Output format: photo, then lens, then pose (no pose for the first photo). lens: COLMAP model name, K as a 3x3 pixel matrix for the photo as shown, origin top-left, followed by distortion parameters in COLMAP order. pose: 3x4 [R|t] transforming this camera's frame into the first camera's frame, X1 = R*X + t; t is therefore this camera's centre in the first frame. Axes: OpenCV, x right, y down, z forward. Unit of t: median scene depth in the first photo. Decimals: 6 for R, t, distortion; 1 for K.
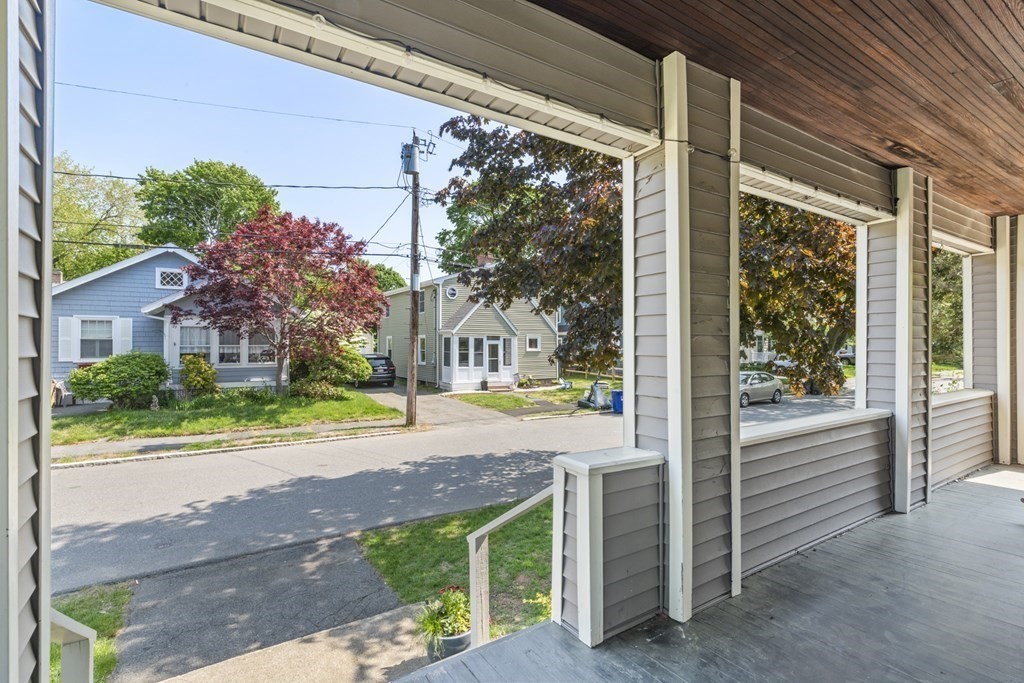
lens RADIAL K [[489.8, 0, 512.0], [0, 489.8, 341.5], [0, 0, 1]] dist [0.001101, 0.000136]
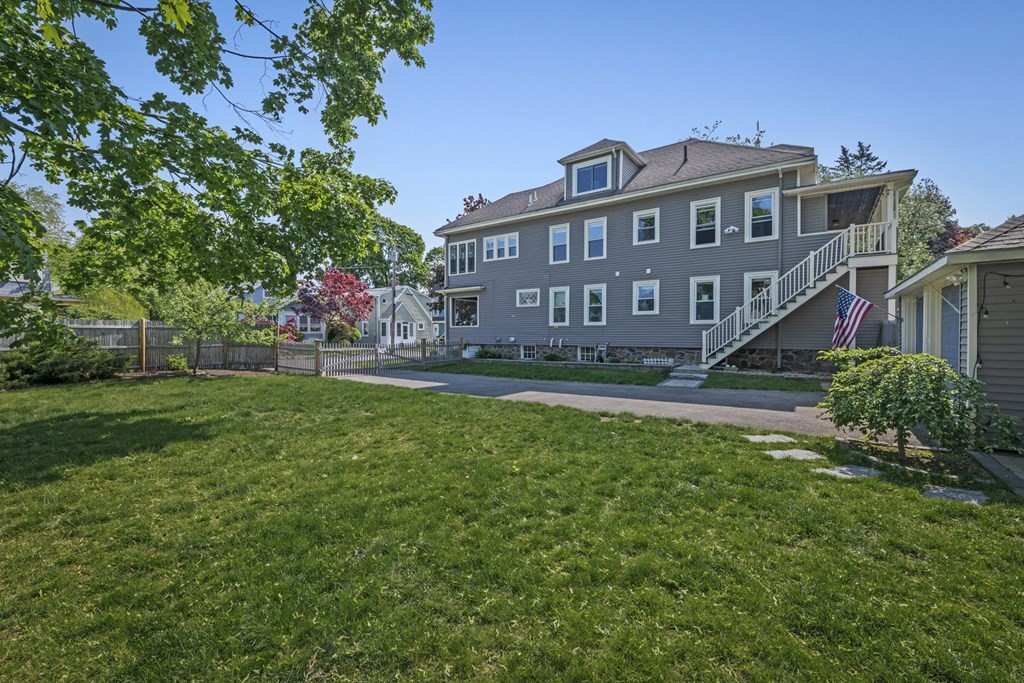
lens RADIAL K [[420.3, 0, 512.0], [0, 420.3, 341.5], [0, 0, 1]] dist [-0.007469, -0.000119]
pose [[0.929461, -0.005296, 0.368883, -0.282931], [-0.001567, 0.999831, 0.018302, 0.039008], [-0.368918, -0.017589, 0.929296, -0.886477]]
